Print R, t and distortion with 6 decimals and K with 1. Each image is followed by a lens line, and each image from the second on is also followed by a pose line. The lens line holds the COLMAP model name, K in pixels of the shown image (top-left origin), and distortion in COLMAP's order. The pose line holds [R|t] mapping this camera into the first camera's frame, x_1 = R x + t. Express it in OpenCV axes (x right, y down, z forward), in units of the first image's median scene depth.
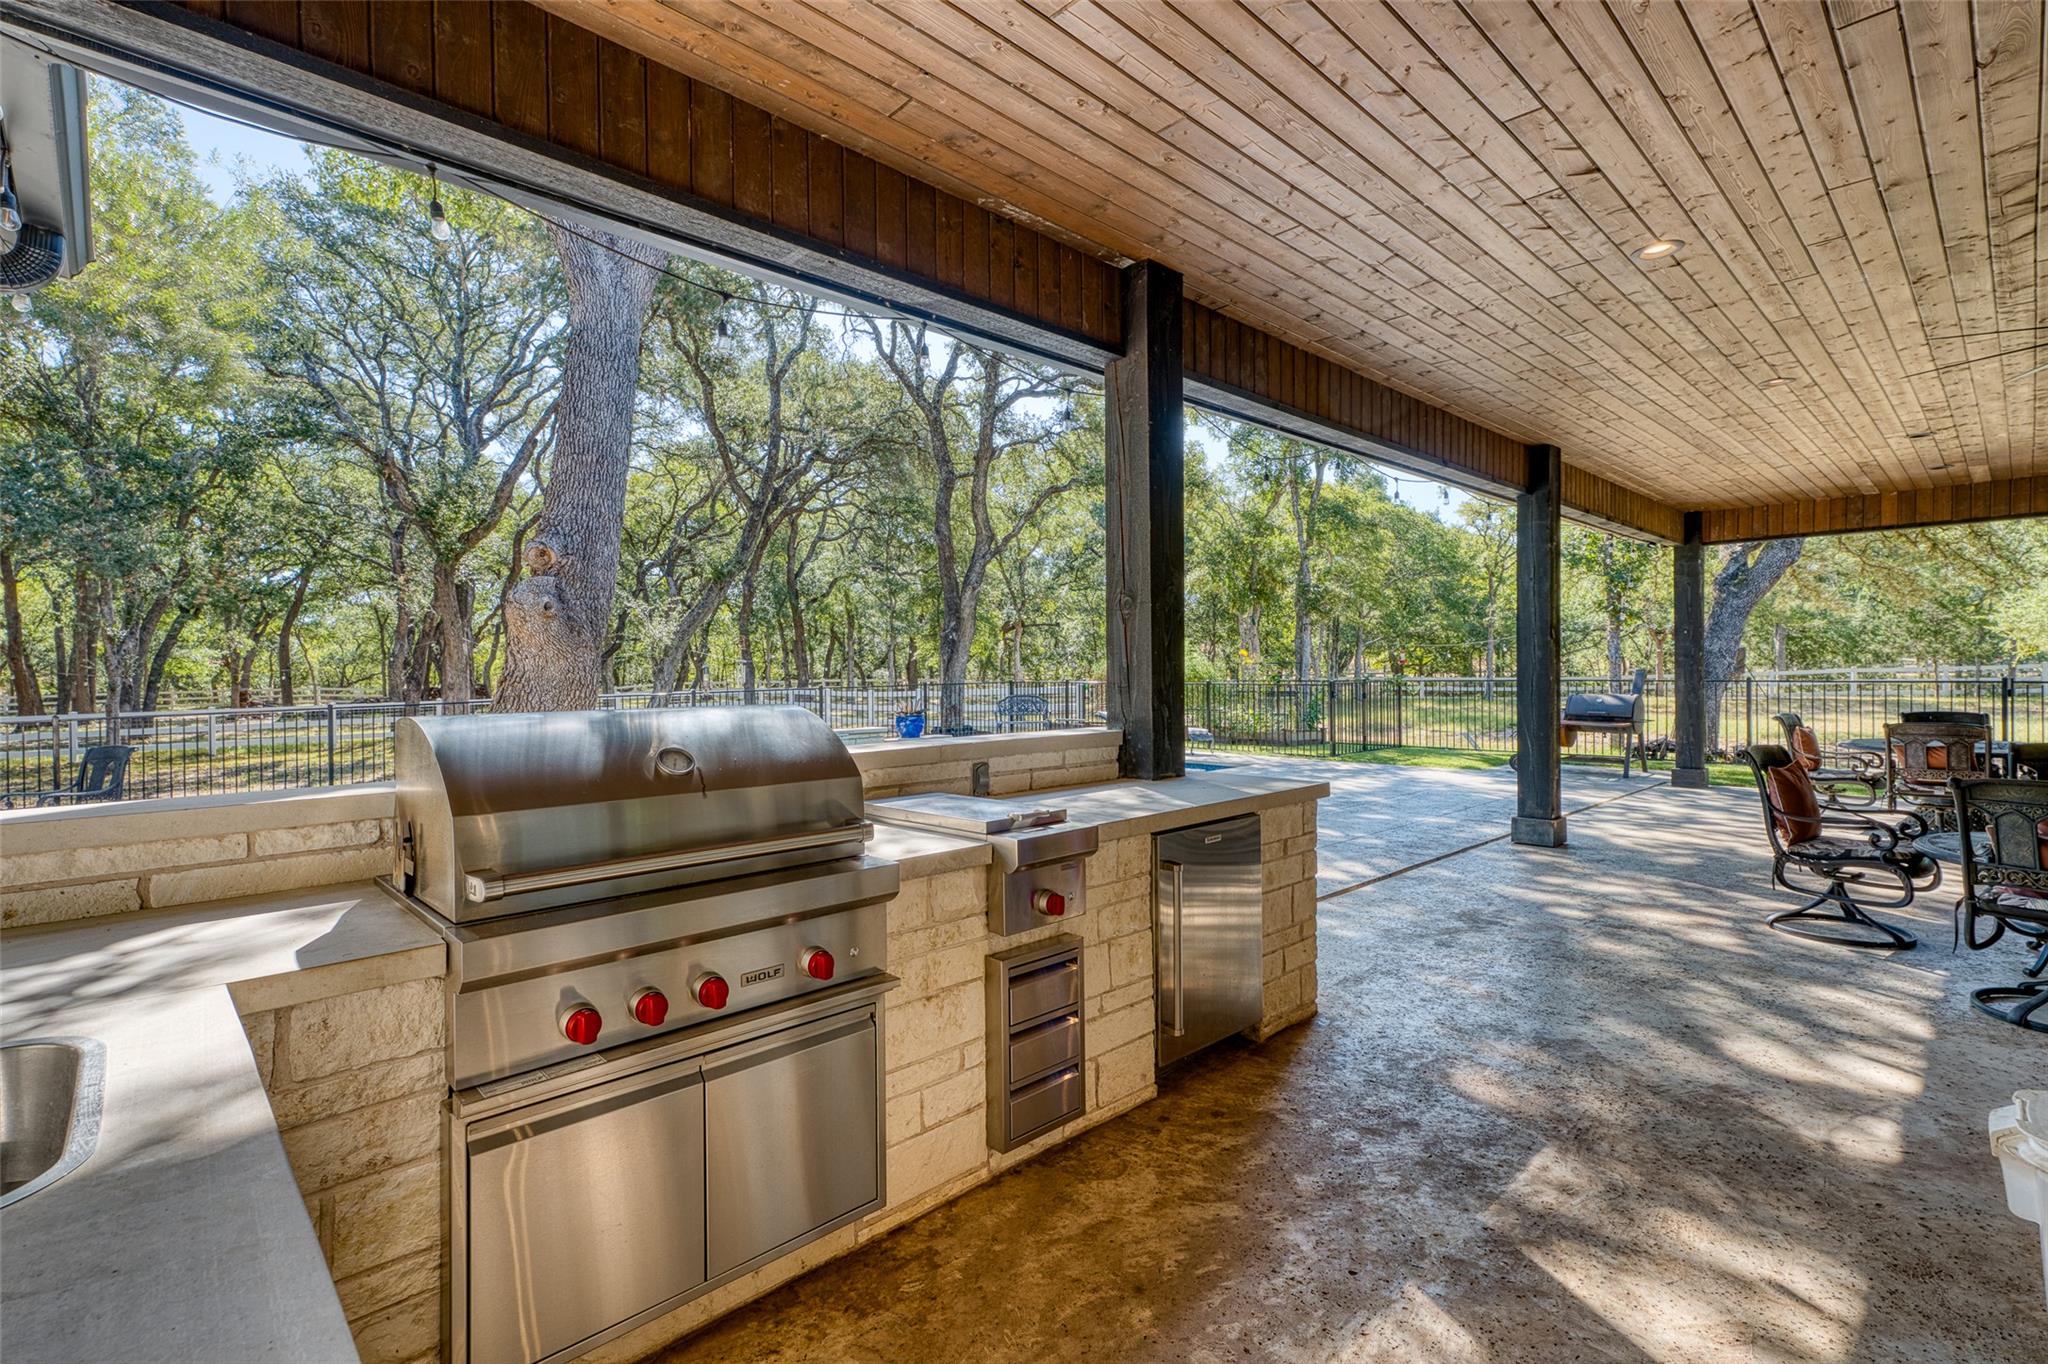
lens RADIAL K [[943.9, 0, 1024.0], [0, 943.9, 682.0], [0, 0, 1]] dist [0.029791, 0.000159]
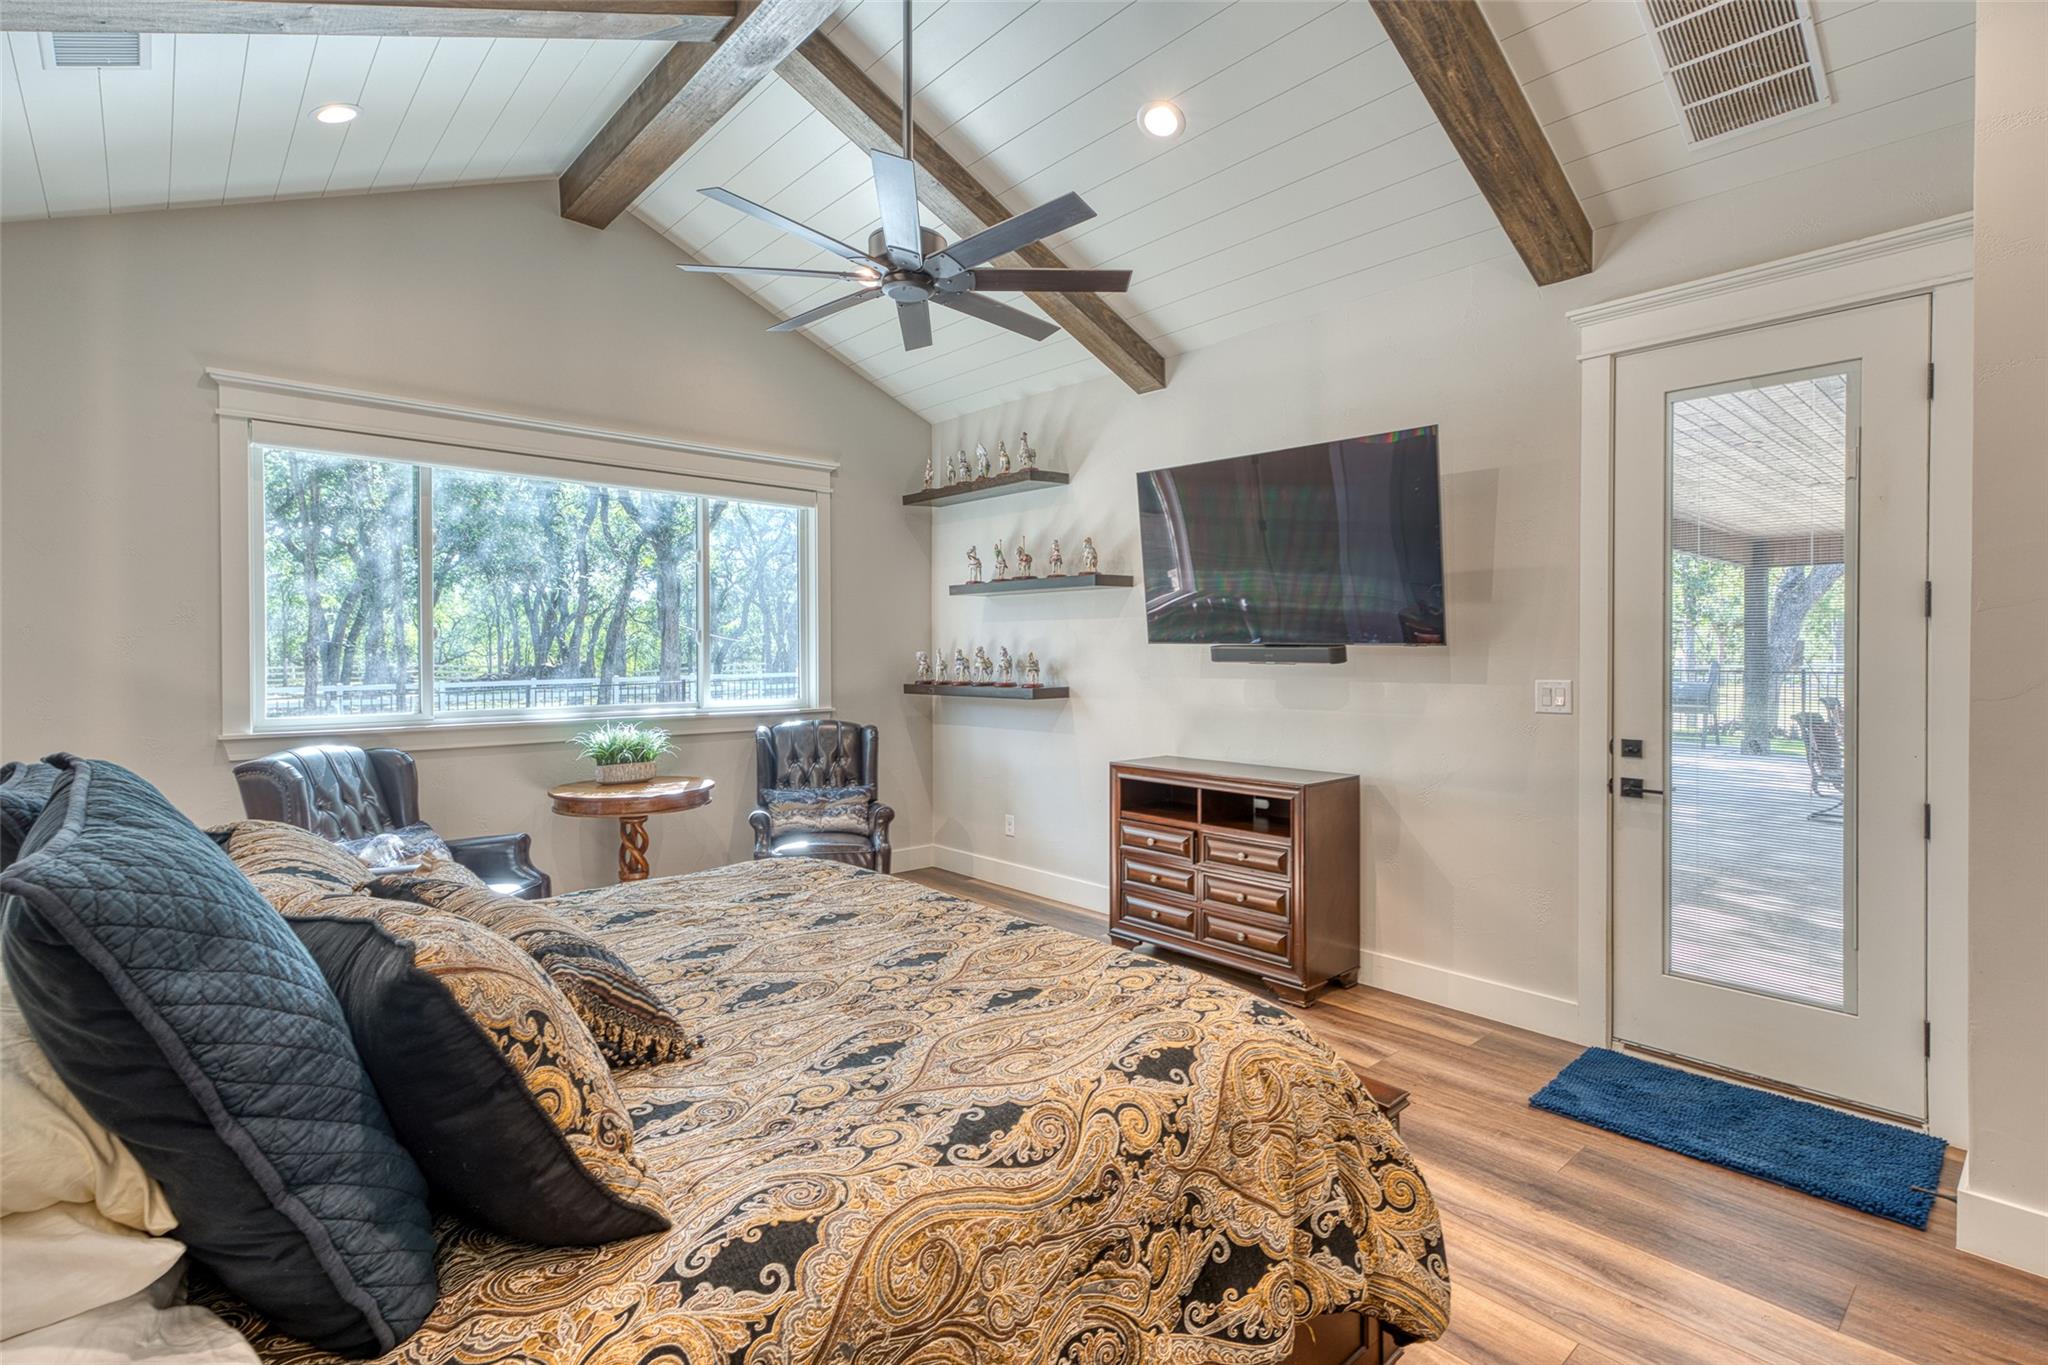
lens RADIAL K [[972.5, 0, 1024.0], [0, 972.5, 682.5], [0, 0, 1]] dist [0.013716, 0.000215]
pose [[0.999592, 0.001464, -0.028523, -0.210120], [-0.001142, 0.999936, 0.011299, -0.001029], [0.028538, -0.011262, 0.999529, -0.288551]]
